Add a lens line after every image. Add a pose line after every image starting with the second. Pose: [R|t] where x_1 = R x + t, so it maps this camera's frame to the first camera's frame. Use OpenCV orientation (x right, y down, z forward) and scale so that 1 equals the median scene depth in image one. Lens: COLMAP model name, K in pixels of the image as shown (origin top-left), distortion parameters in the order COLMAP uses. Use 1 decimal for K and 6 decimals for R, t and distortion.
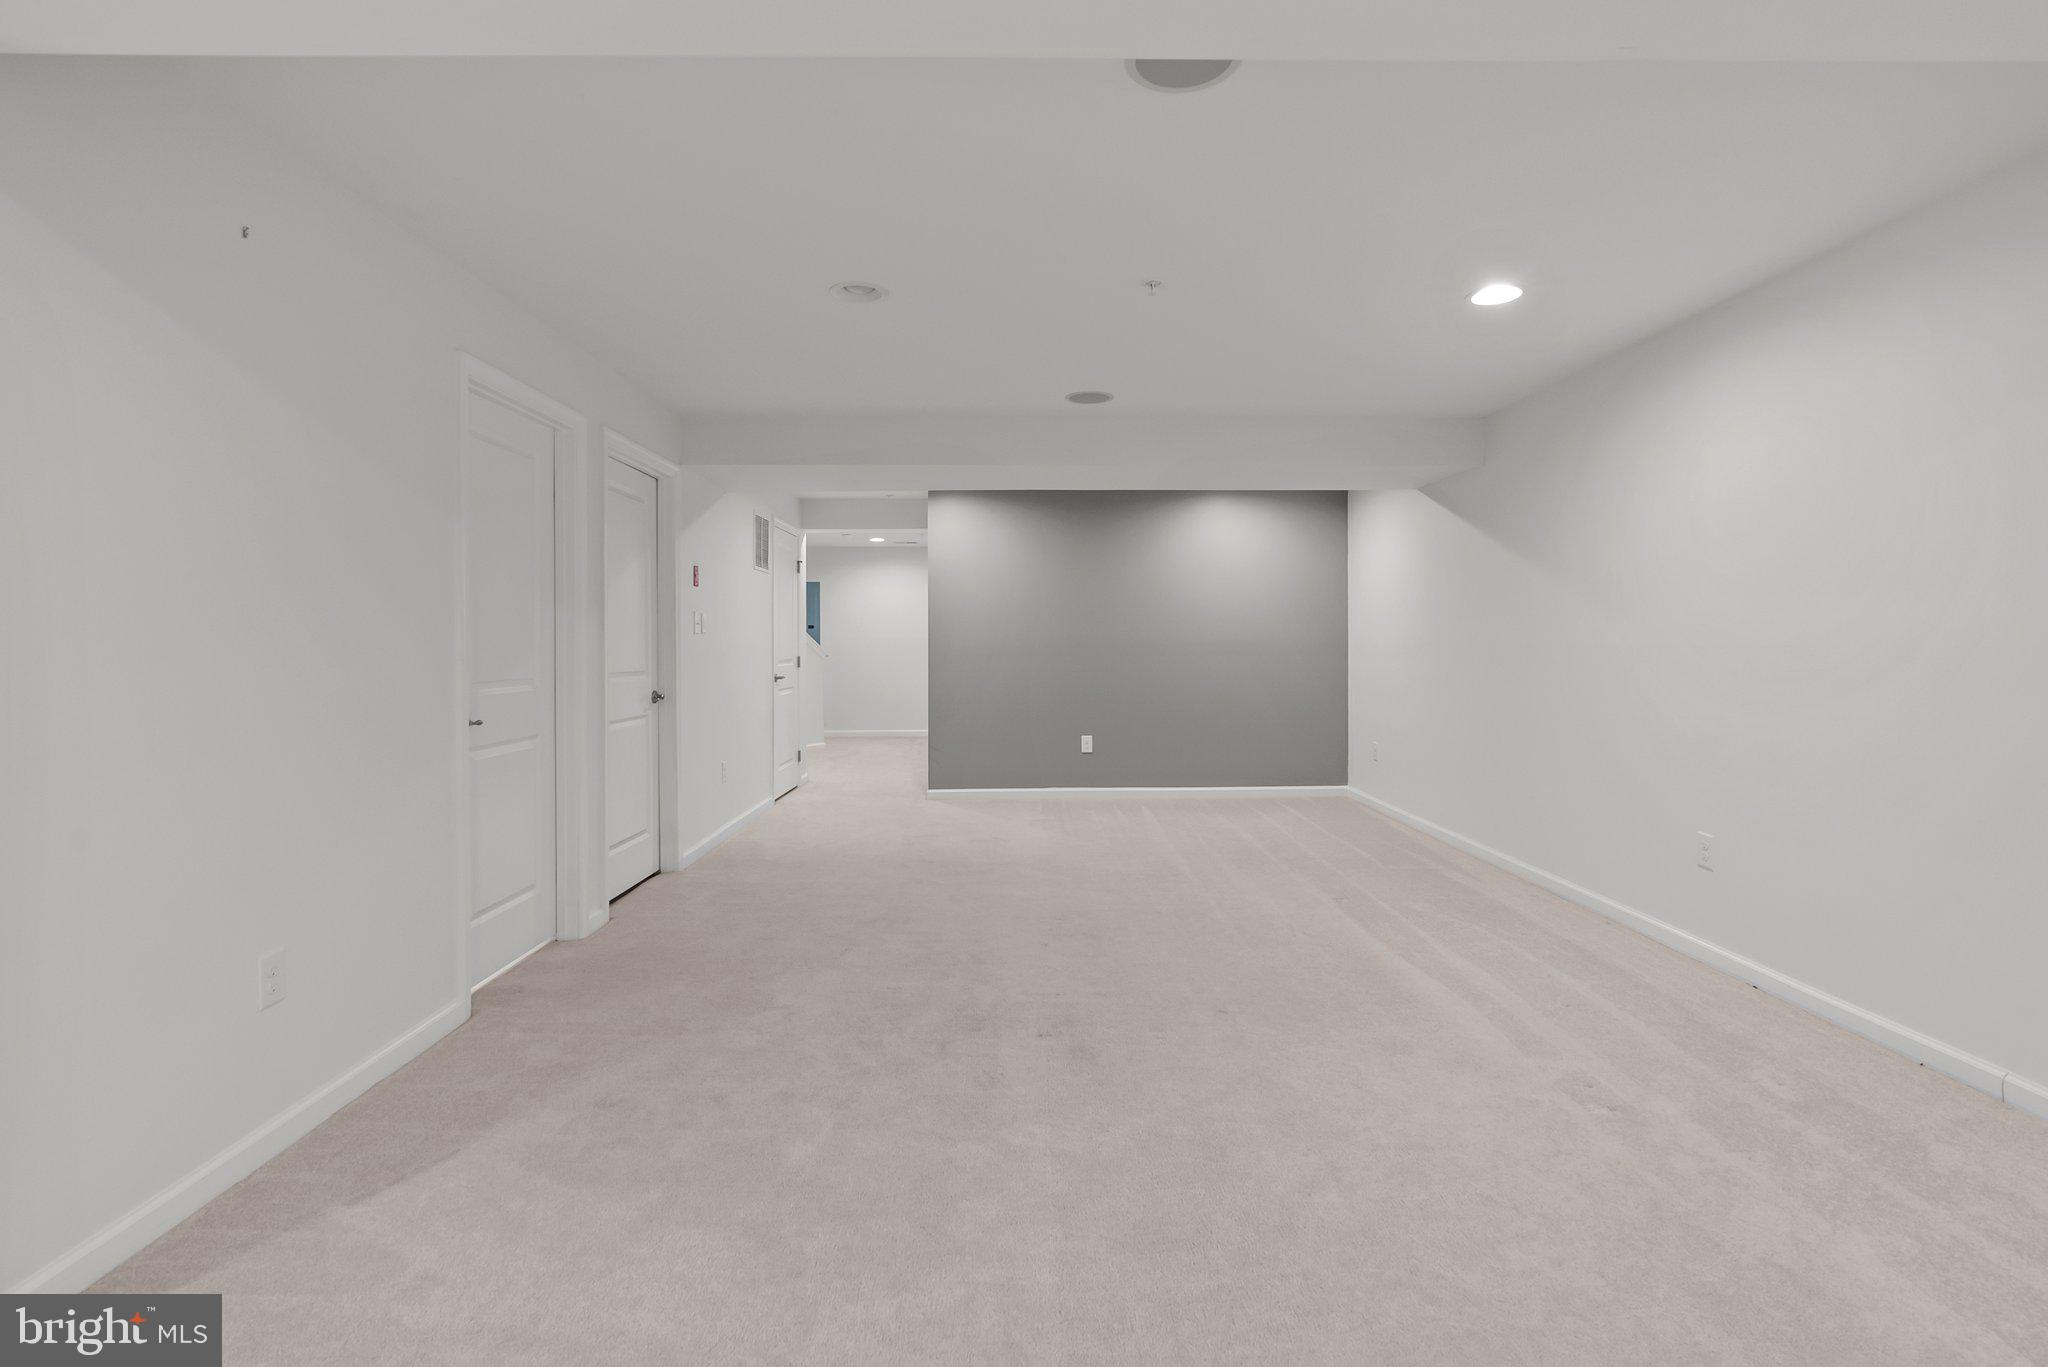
lens RADIAL K [[944.3, 0, 1030.9], [0, 944.3, 649.1], [0, 0, 1]] dist [-0.002905, 0.000544]
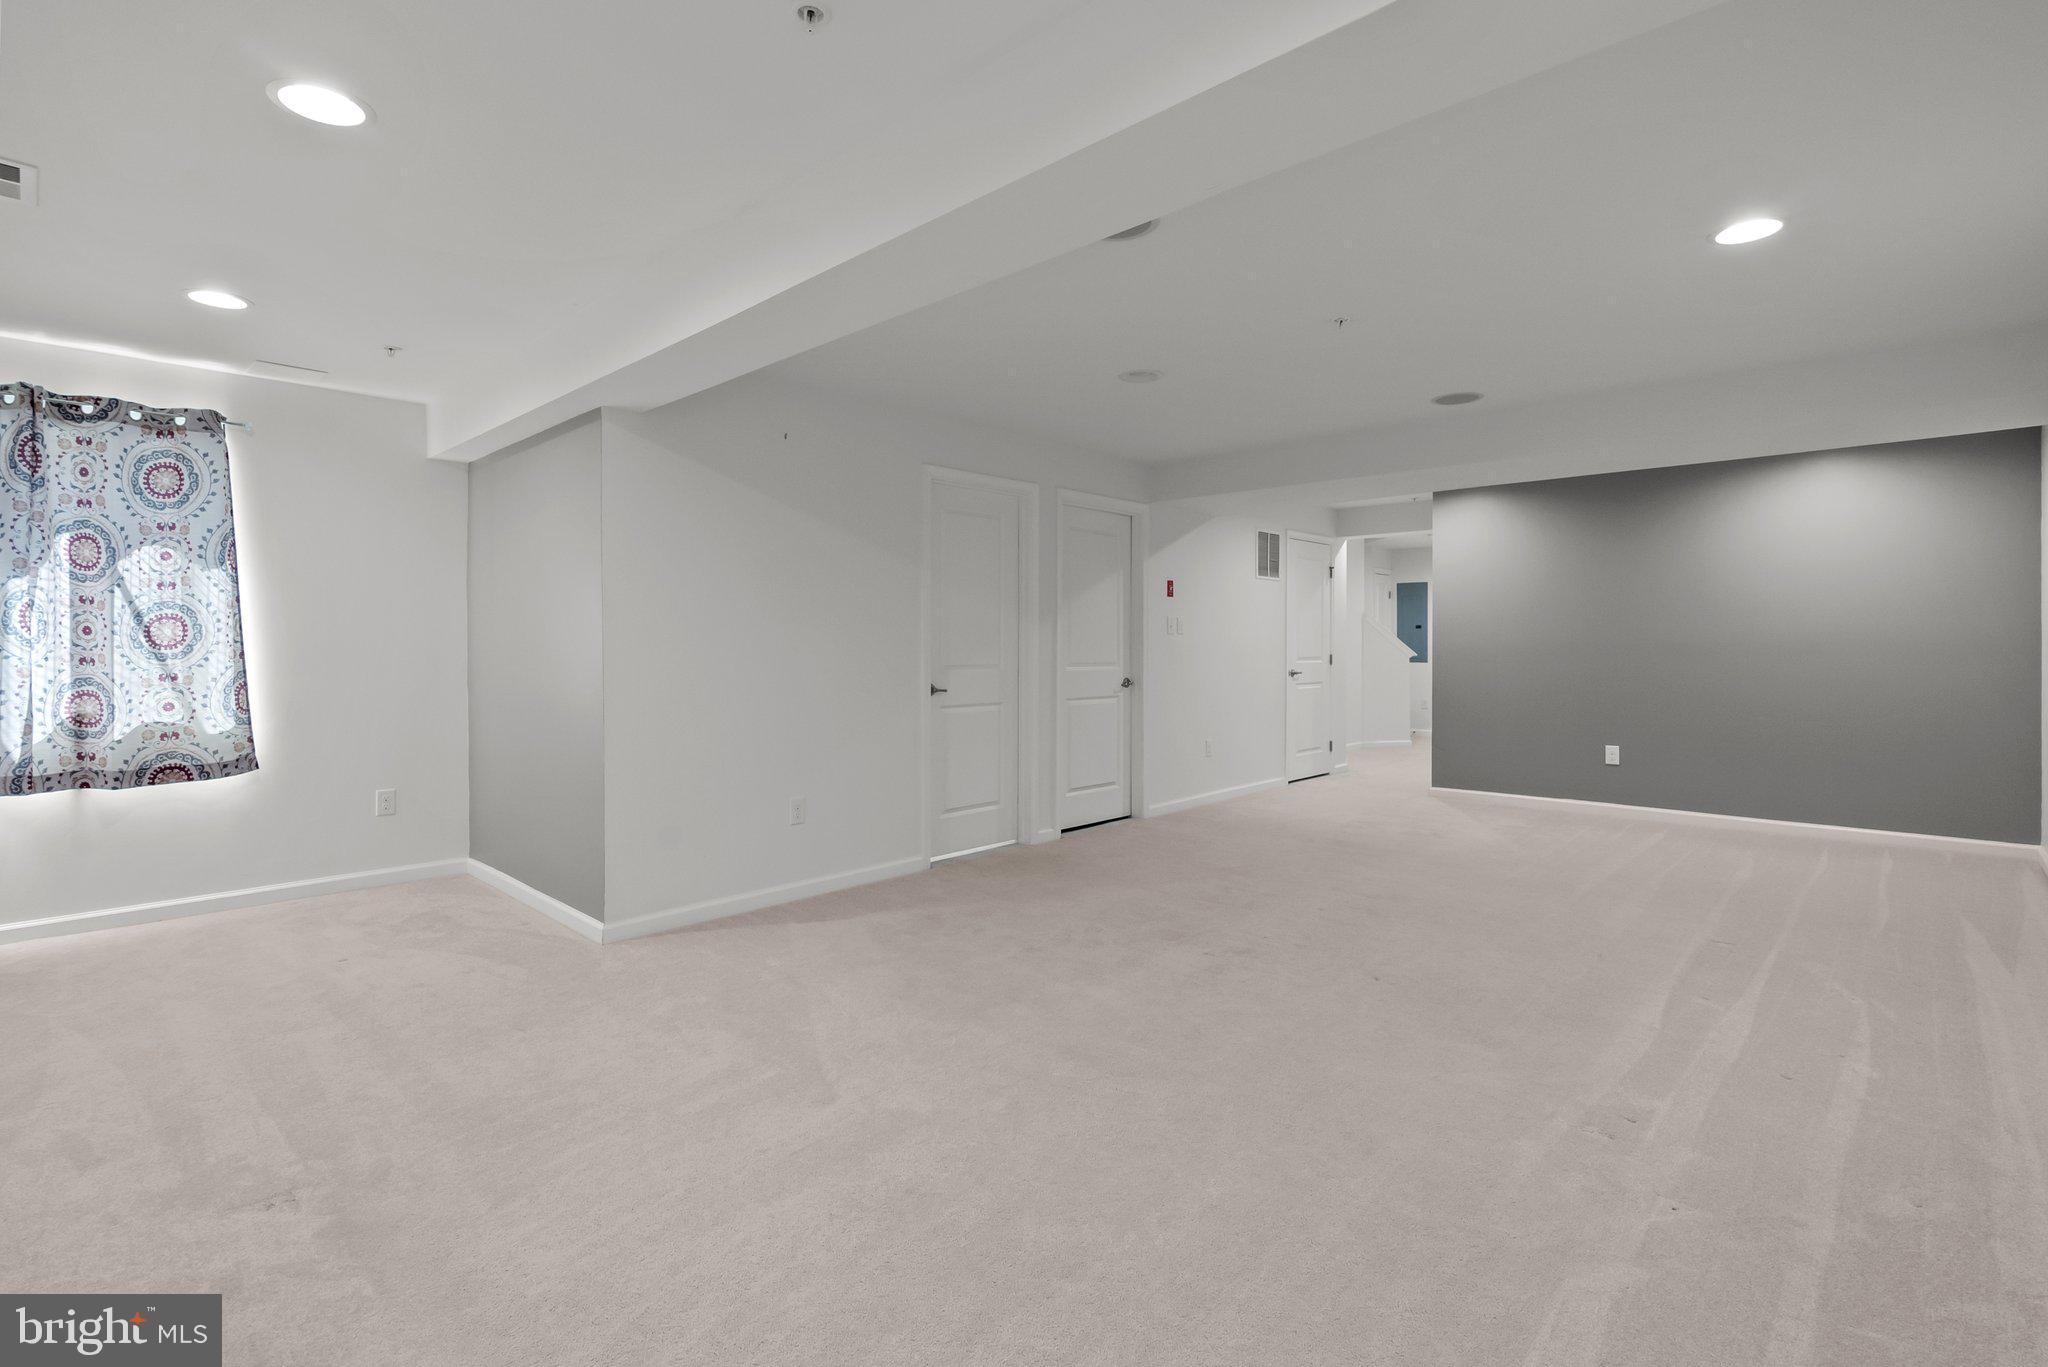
lens RADIAL K [[944.3, 0, 1030.9], [0, 944.3, 649.1], [0, 0, 1]] dist [-0.002905, 0.000544]
pose [[0.721152, 0.005734, -0.692754, 0.395649], [-0.005675, 0.999981, 0.002369, 0.001597], [0.692754, 0.002223, 0.721170, -0.037900]]
